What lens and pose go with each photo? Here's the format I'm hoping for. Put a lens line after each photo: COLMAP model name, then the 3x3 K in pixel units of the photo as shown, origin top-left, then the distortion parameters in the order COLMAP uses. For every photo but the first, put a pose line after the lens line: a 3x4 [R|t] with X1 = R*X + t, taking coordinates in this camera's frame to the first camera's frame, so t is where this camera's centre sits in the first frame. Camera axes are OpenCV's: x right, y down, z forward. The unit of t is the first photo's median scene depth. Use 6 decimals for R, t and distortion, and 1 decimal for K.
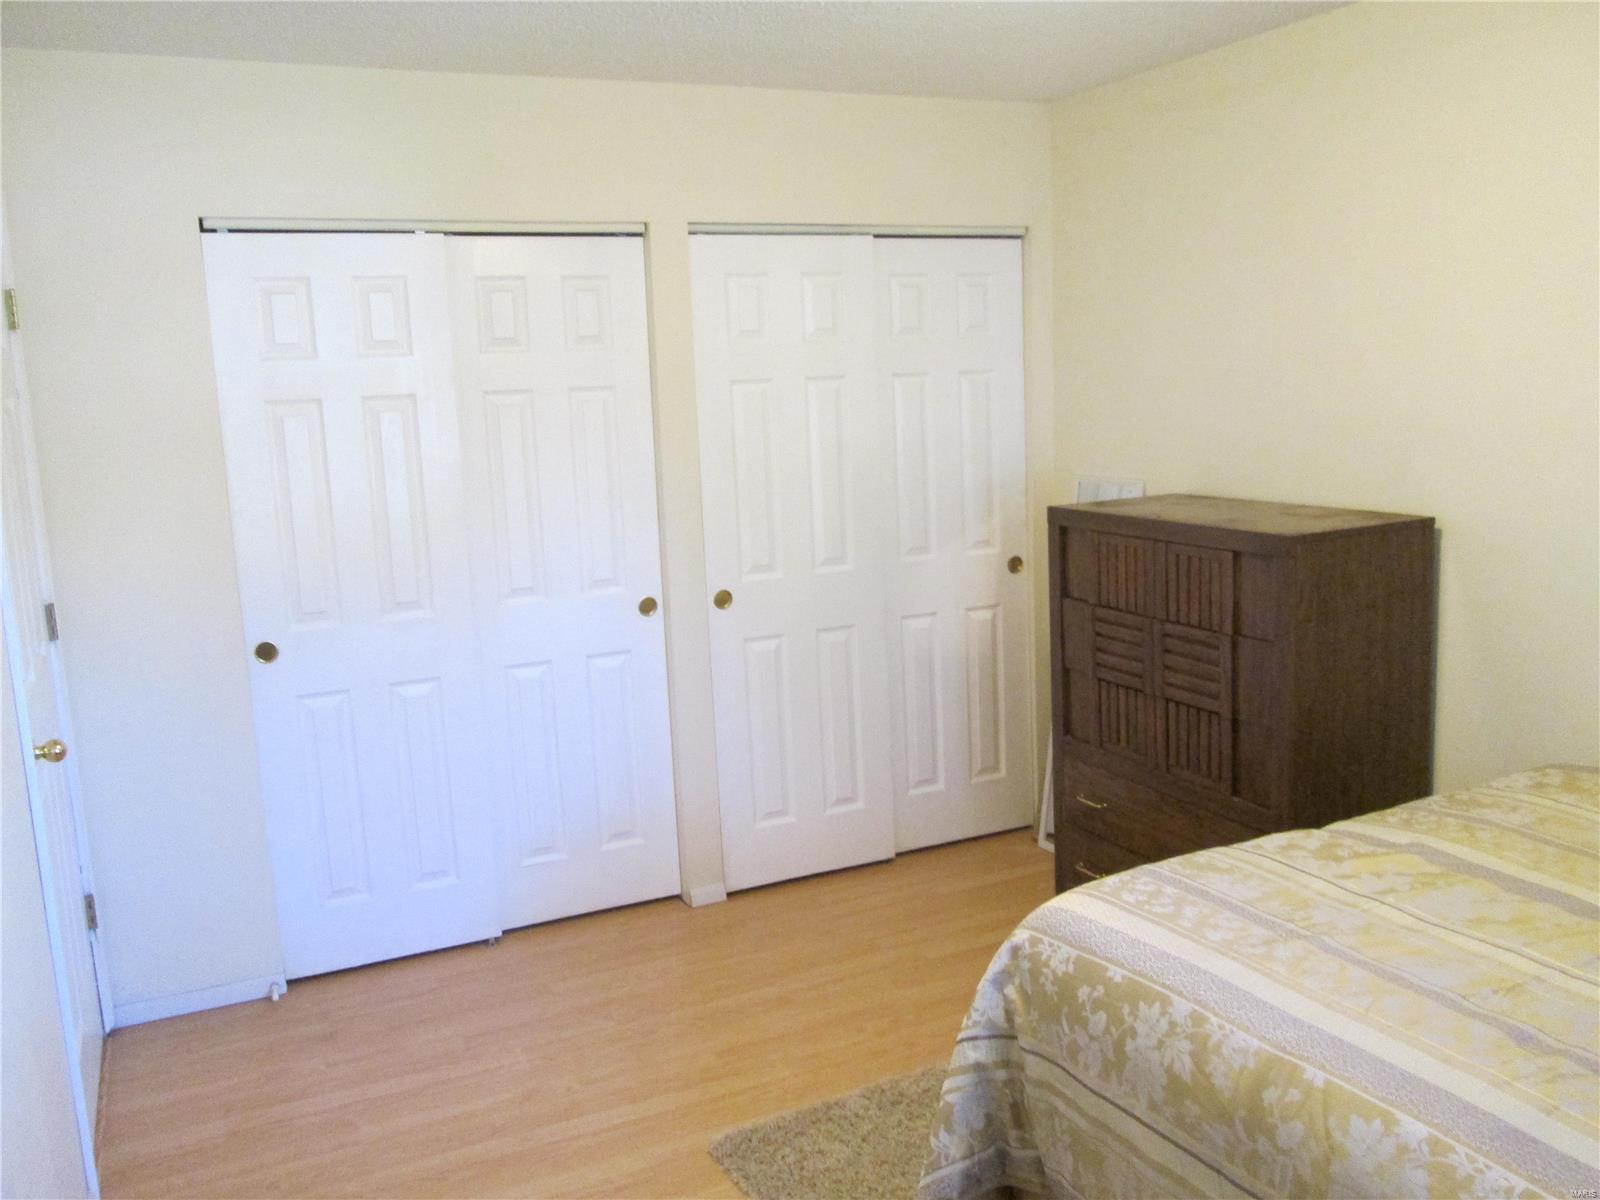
lens RADIAL K [[1357.1, 0, 799.3], [0, 1357.1, 604.1], [0, 0, 1]] dist [-0.032332, -0.000120]
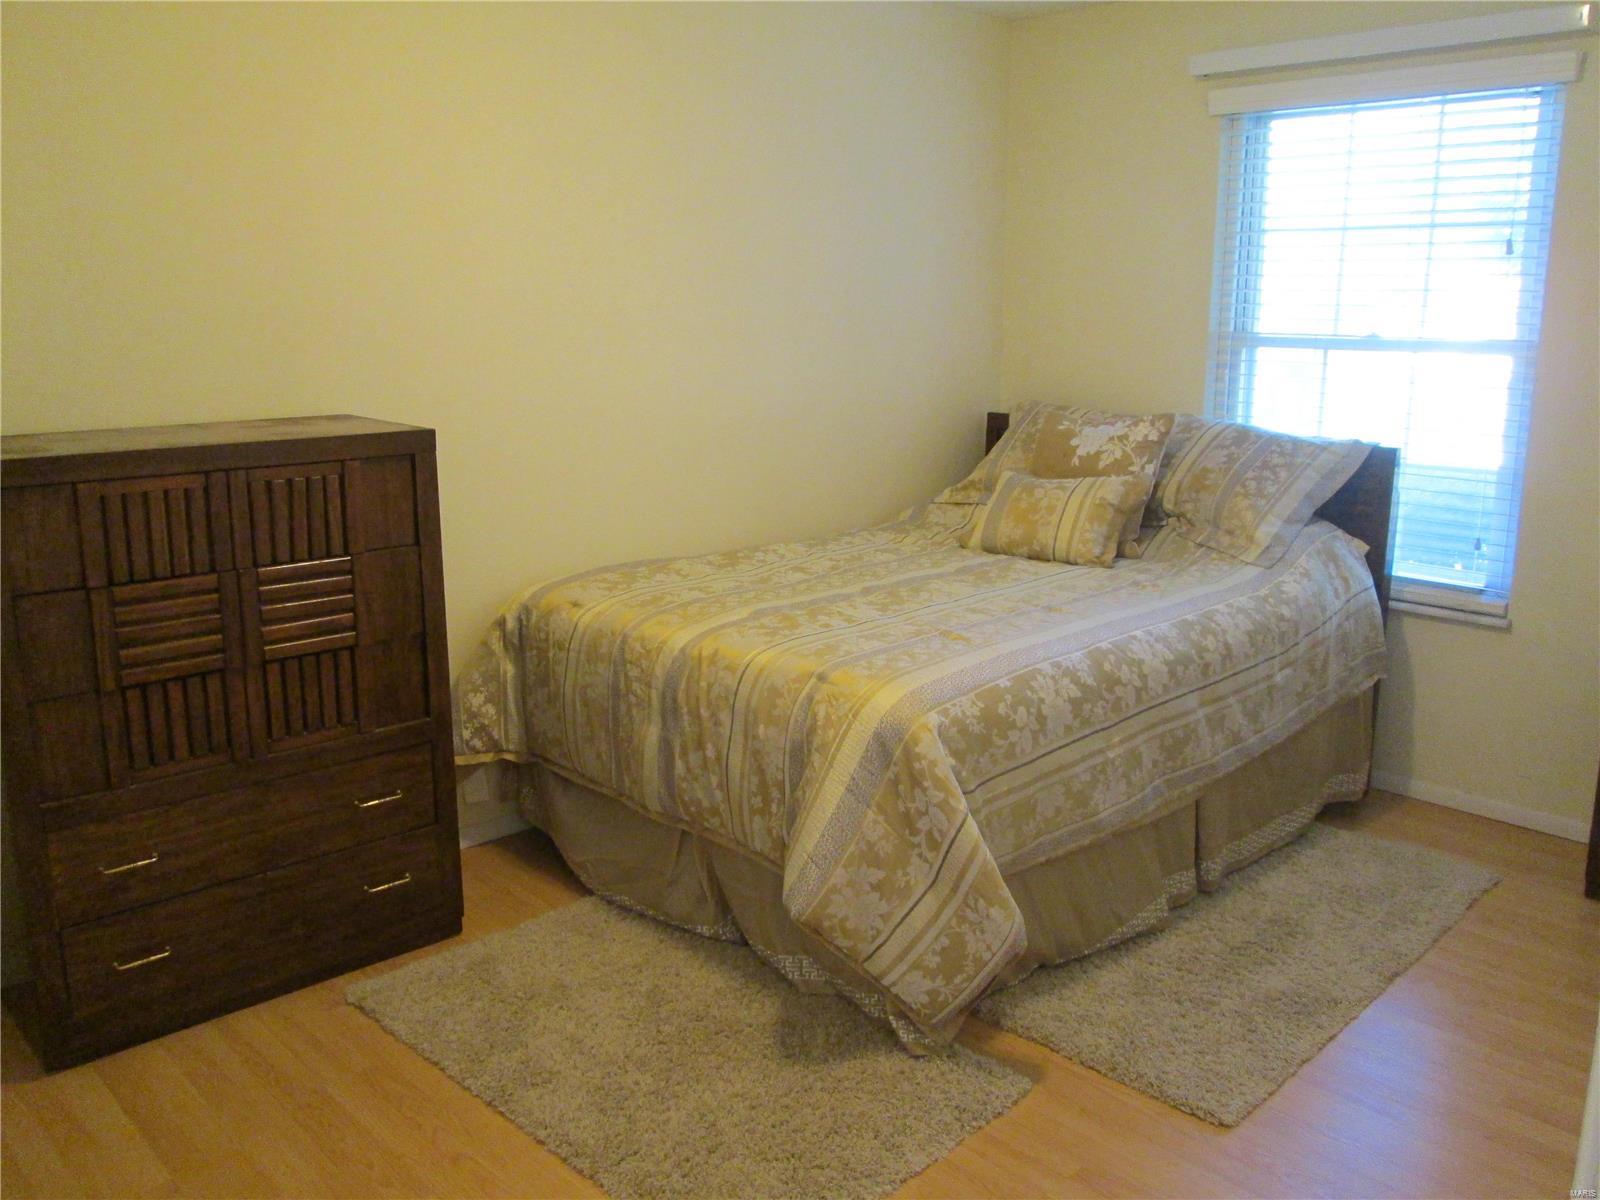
lens RADIAL K [[1357.1, 0, 799.3], [0, 1357.1, 604.1], [0, 0, 1]] dist [-0.032332, -0.000120]
pose [[-0.296371, -0.175277, 0.938852, -0.982177], [0.173701, 0.956729, 0.233447, -0.163794], [-0.939144, 0.232266, -0.253101, 1.504417]]
